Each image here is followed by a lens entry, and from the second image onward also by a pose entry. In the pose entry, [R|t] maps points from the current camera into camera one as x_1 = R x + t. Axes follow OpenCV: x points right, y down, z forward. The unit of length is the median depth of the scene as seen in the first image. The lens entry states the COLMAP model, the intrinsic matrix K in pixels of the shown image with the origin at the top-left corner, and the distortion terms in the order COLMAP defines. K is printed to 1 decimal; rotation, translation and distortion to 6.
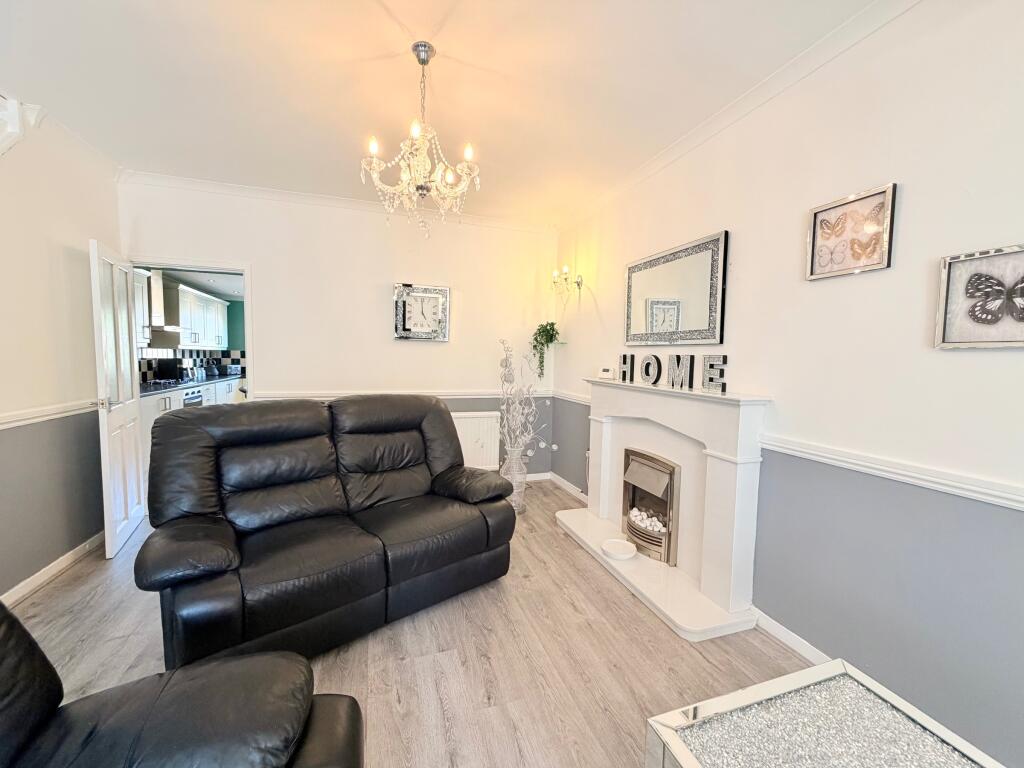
lens RADIAL K [[407.4, 0, 510.0], [0, 407.4, 385.5], [0, 0, 1]] dist [-0.000514, -0.000210]
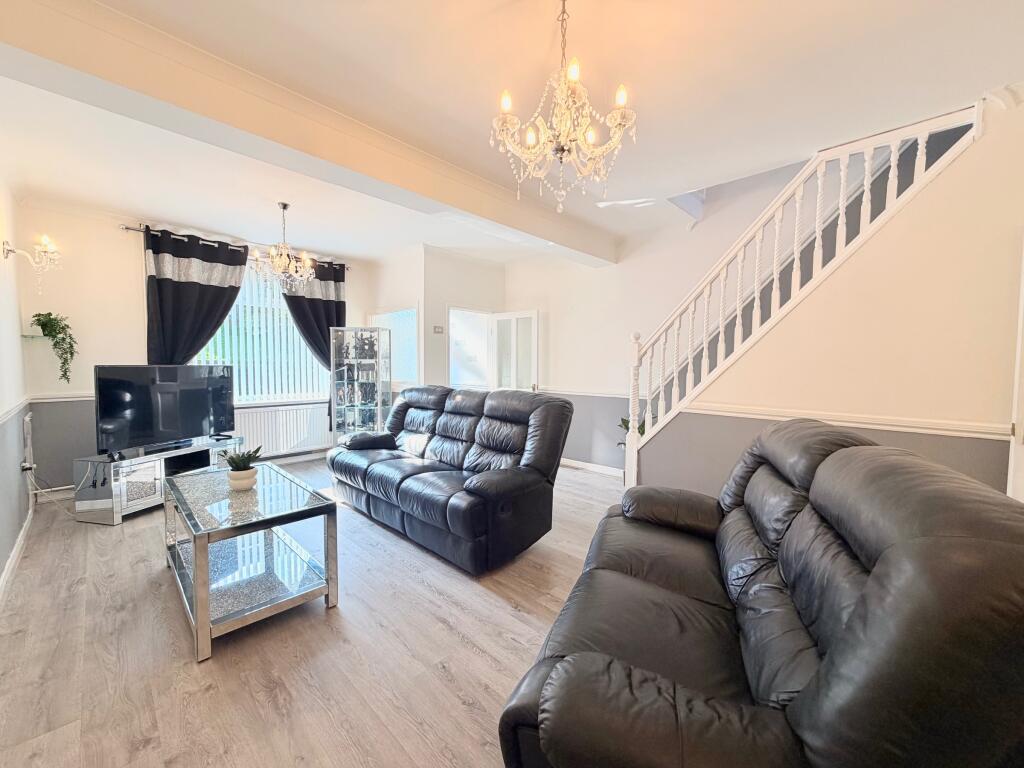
lens RADIAL K [[407.4, 0, 510.0], [0, 407.4, 385.5], [0, 0, 1]] dist [-0.000514, -0.000210]
pose [[-0.888281, 0.002616, -0.459292, 0.186486], [-0.053997, 0.992454, 0.110086, -0.071438], [0.456114, 0.122588, -0.881437, 1.253375]]
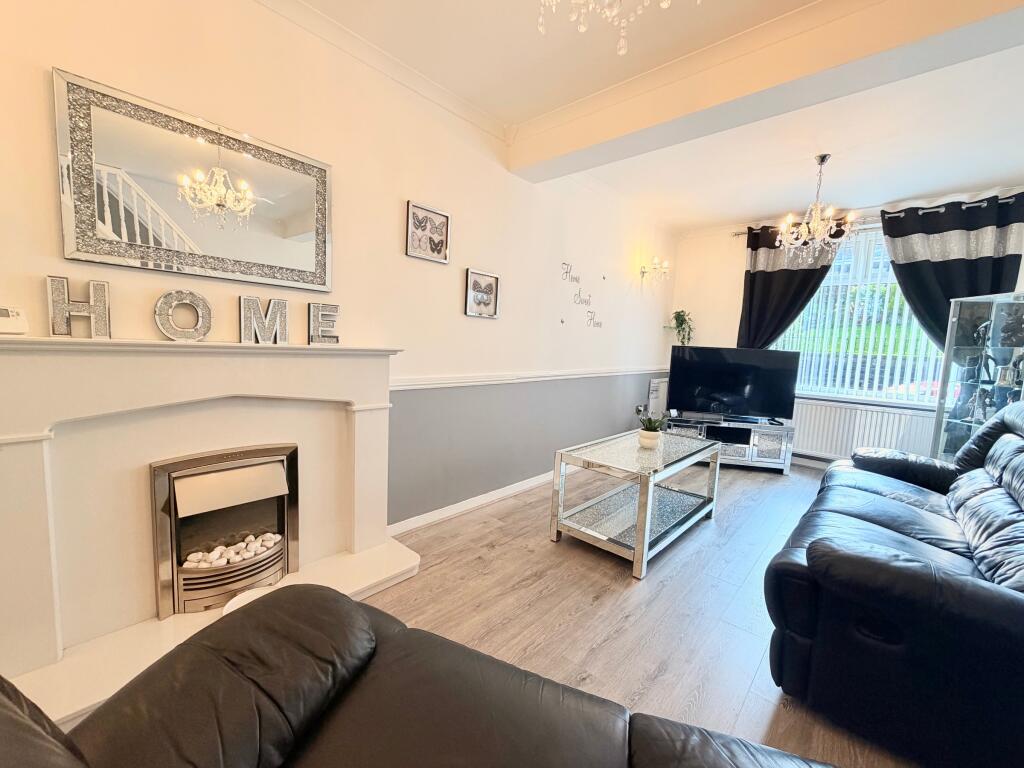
lens RADIAL K [[407.4, 0, 510.0], [0, 407.4, 385.5], [0, 0, 1]] dist [-0.000514, -0.000210]
pose [[-0.480711, -0.127836, 0.867511, -0.447503], [0.010850, 0.988373, 0.151659, -0.027739], [-0.876812, 0.082317, -0.473735, 0.987169]]
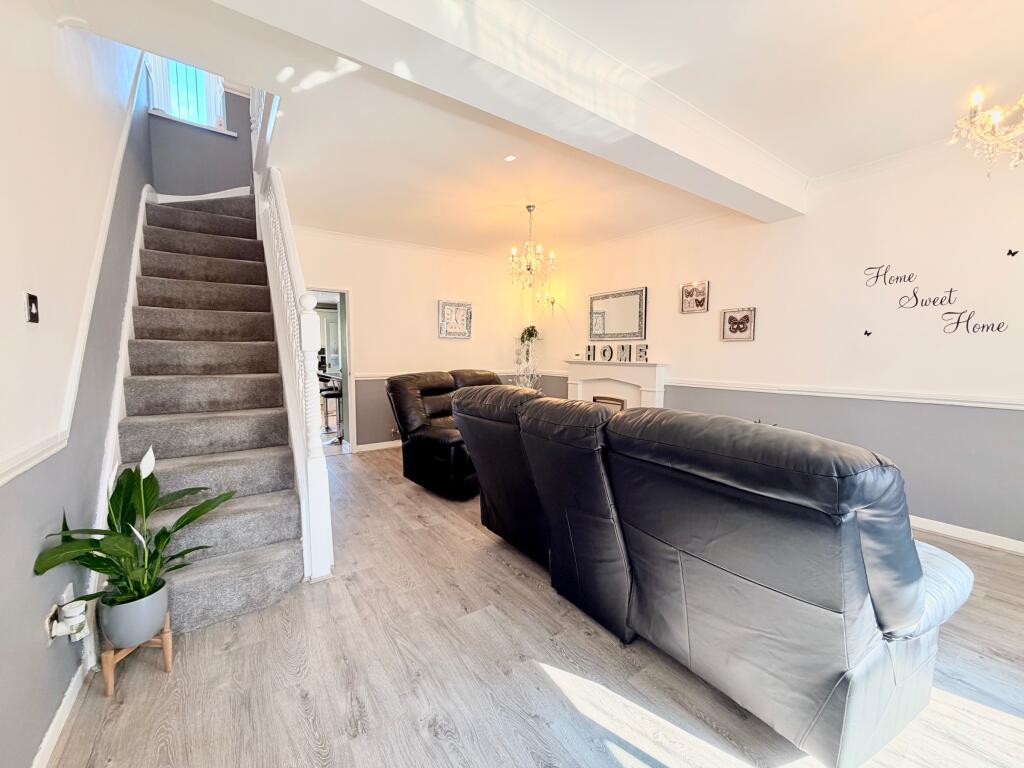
lens RADIAL K [[407.4, 0, 510.0], [0, 407.4, 385.5], [0, 0, 1]] dist [-0.000514, -0.000210]
pose [[0.961293, -0.036382, 0.273115, -0.681229], [0.033146, 0.999315, 0.016455, 0.073267], [-0.273526, -0.006766, 0.961841, -0.780704]]
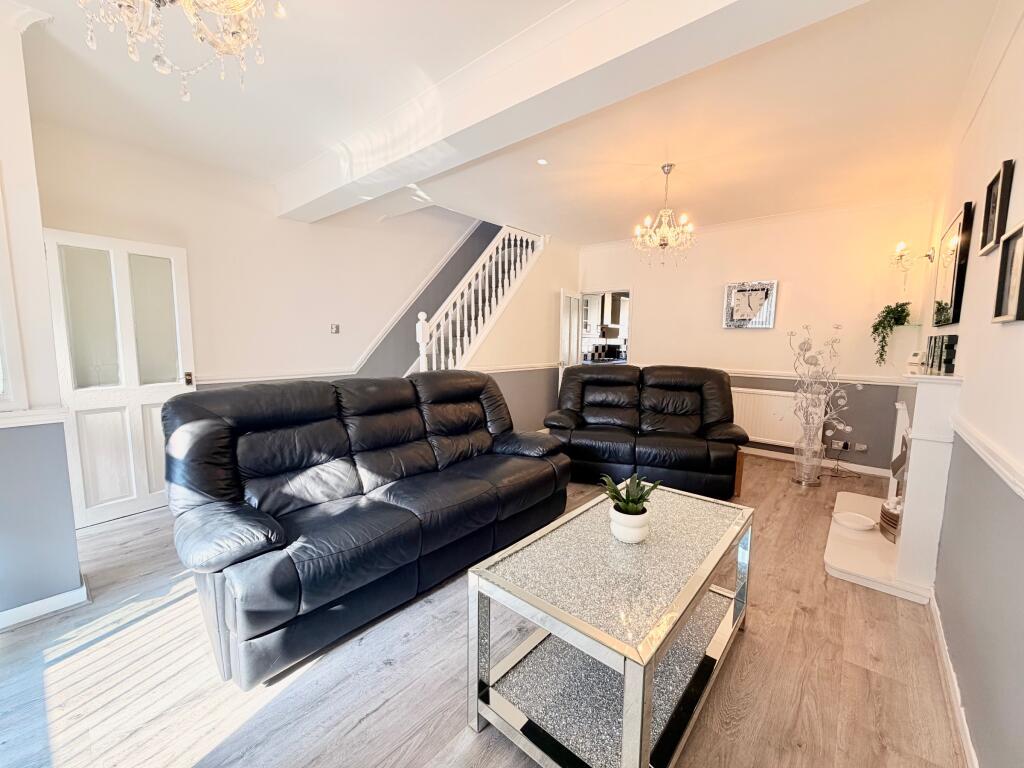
lens RADIAL K [[407.4, 0, 510.0], [0, 407.4, 385.5], [0, 0, 1]] dist [-0.000514, -0.000210]
pose [[0.508928, 0.084931, -0.856609, 0.739027], [-0.063010, 0.996127, 0.061328, 0.045074], [0.858500, 0.022764, 0.512309, -0.343860]]
